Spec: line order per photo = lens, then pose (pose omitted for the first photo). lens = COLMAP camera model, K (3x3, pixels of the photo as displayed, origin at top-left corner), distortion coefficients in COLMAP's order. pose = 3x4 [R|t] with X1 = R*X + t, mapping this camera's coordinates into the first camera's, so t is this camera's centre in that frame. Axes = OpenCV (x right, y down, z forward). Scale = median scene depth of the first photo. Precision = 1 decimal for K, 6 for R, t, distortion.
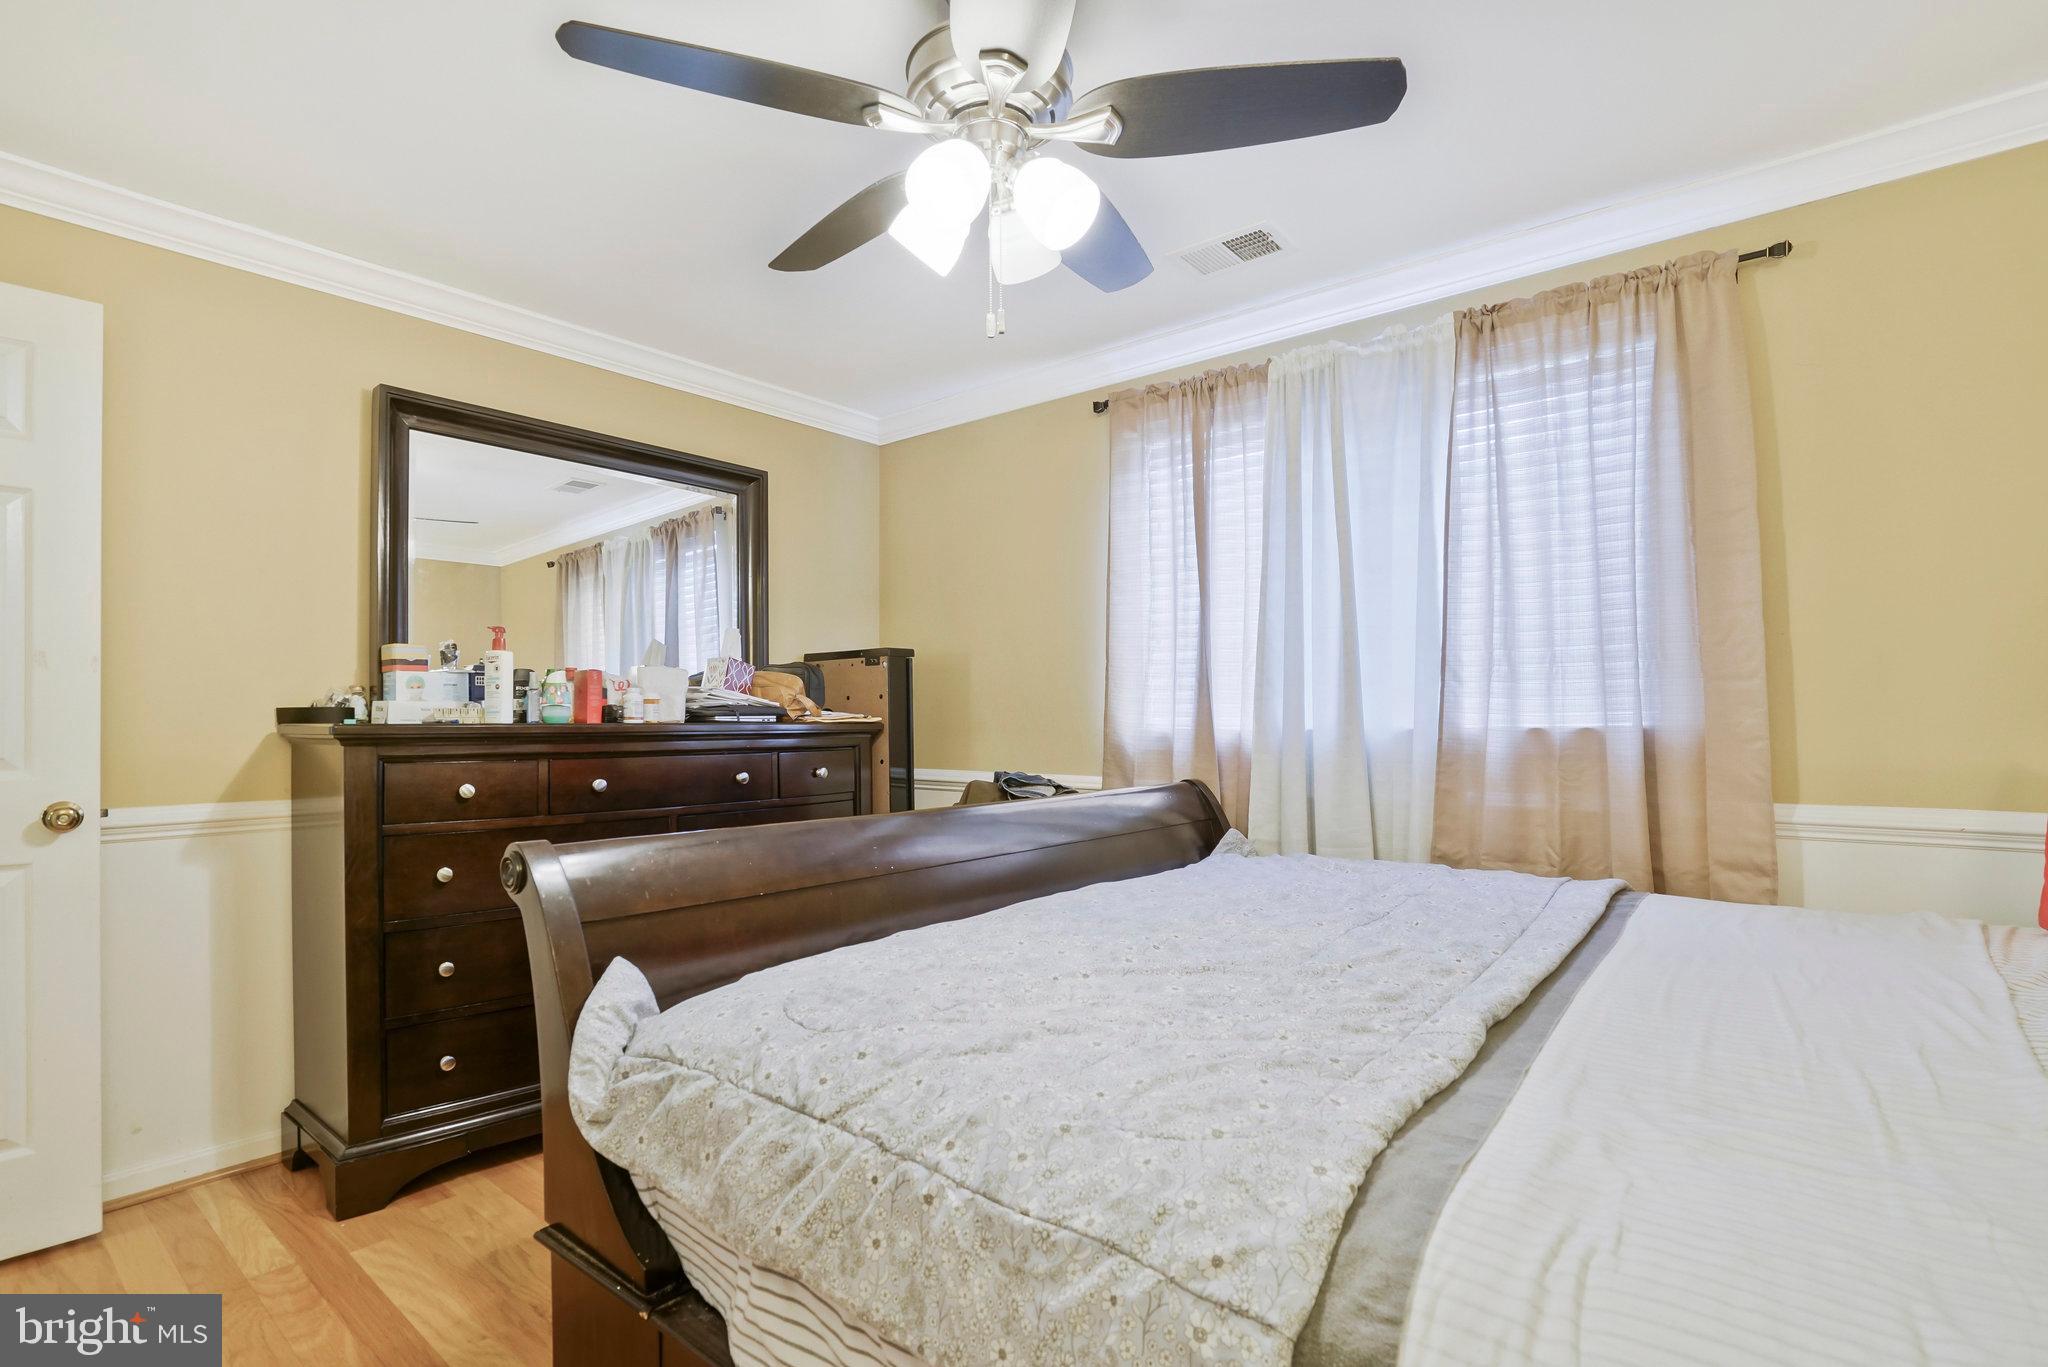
lens RADIAL K [[981.3, 0, 1011.1], [0, 981.3, 690.1], [0, 0, 1]] dist [-0.057361, 0.023789]
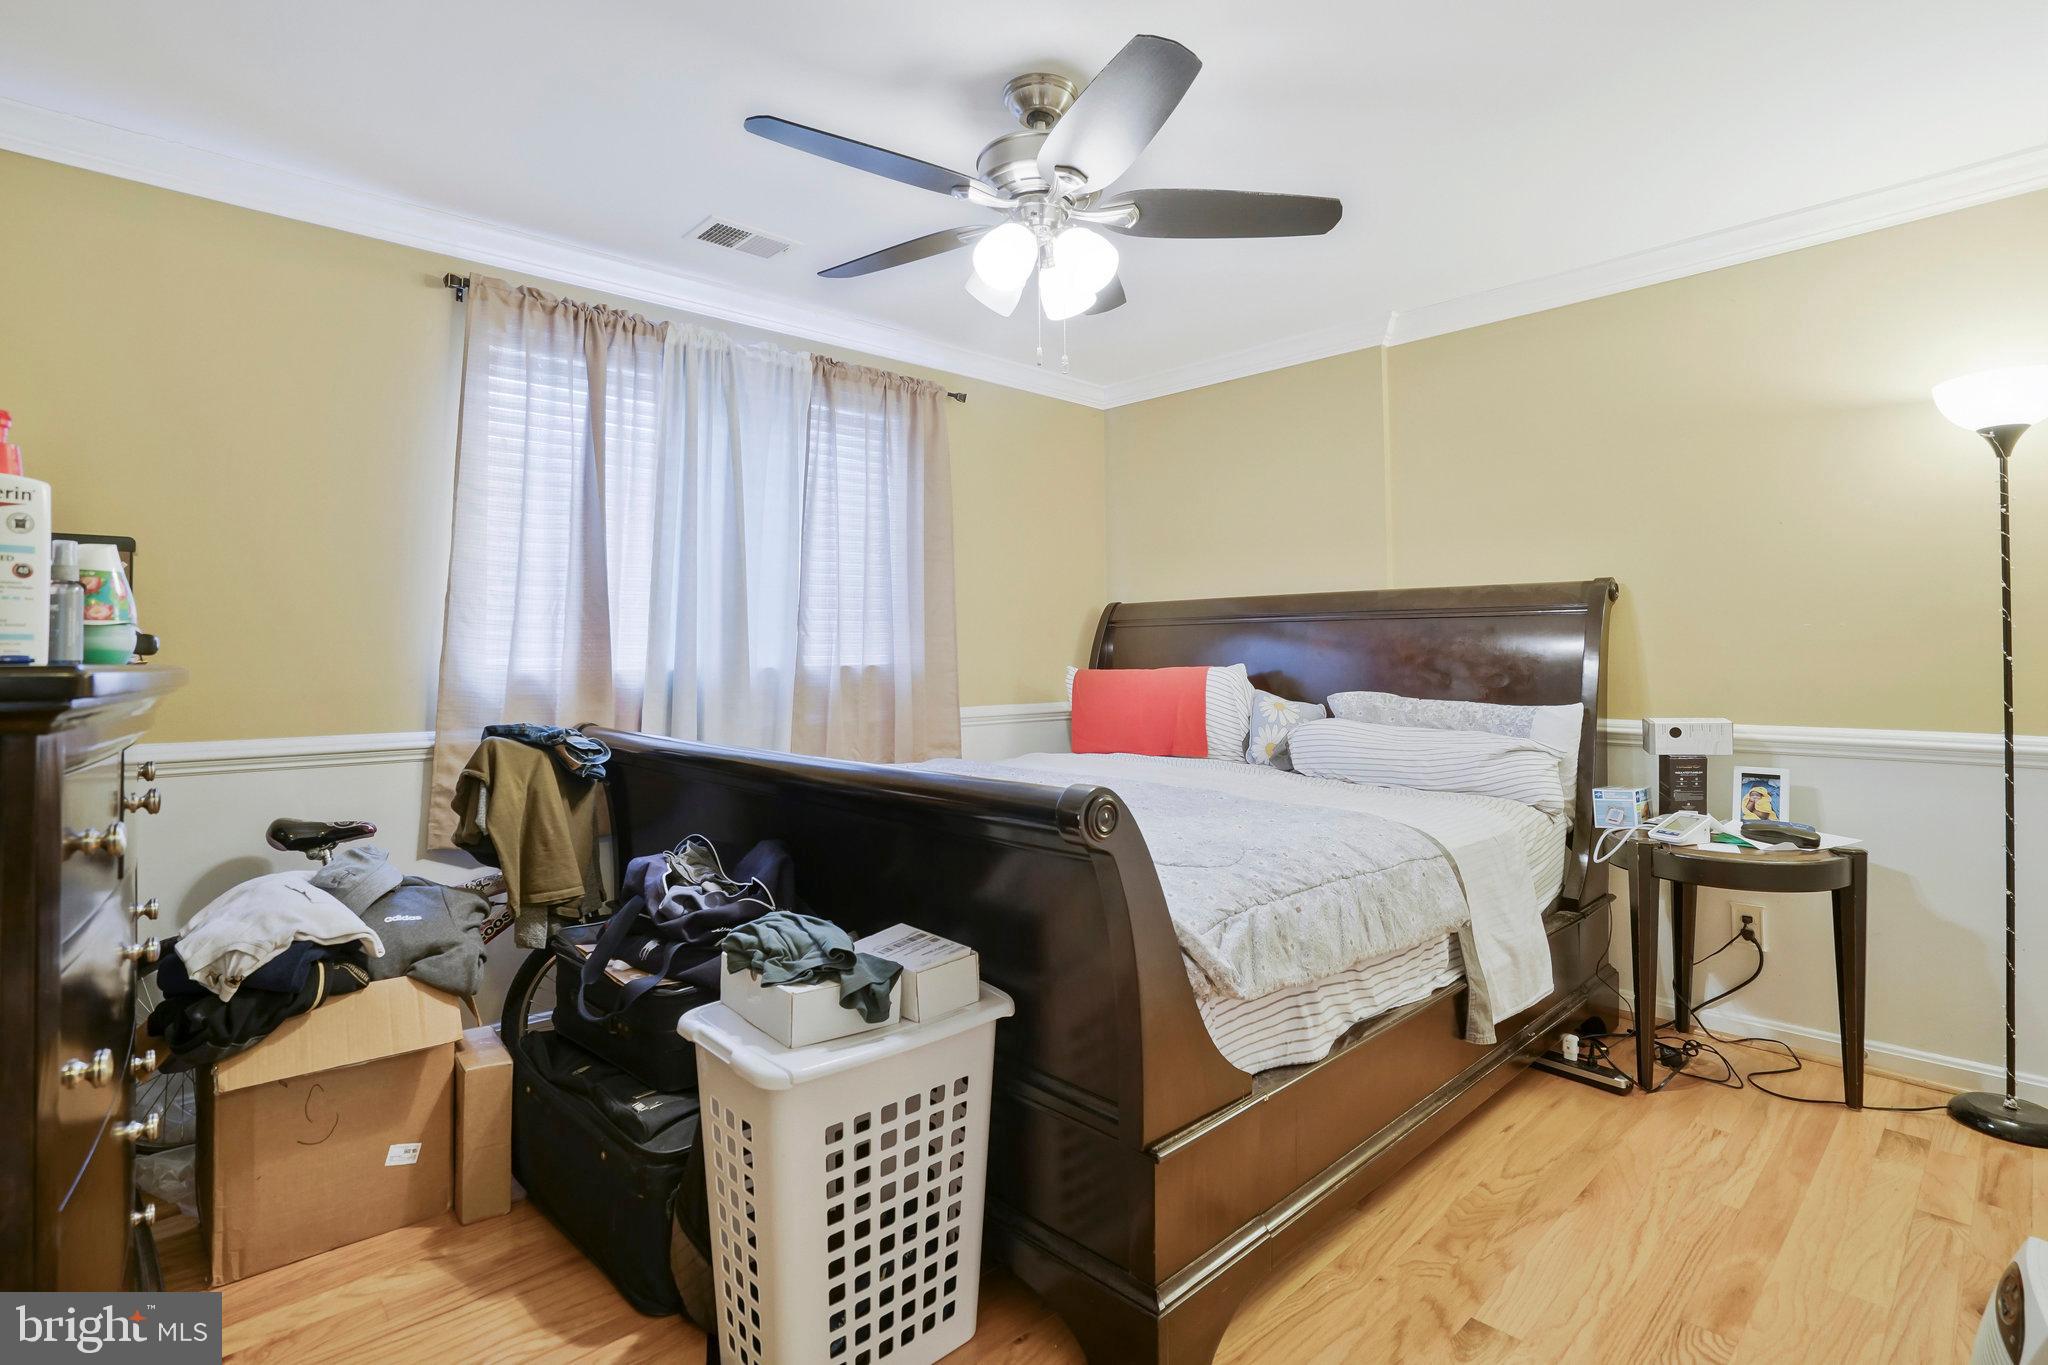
lens RADIAL K [[964.6, 0, 1010.1], [0, 964.6, 672.1], [0, 0, 1]] dist [-0.067844, 0.029702]
pose [[0.140782, -0.013244, 0.989952, -0.818504], [-0.025520, 0.999530, 0.017001, 0.015877], [-0.989712, -0.027657, 0.140377, 0.543272]]
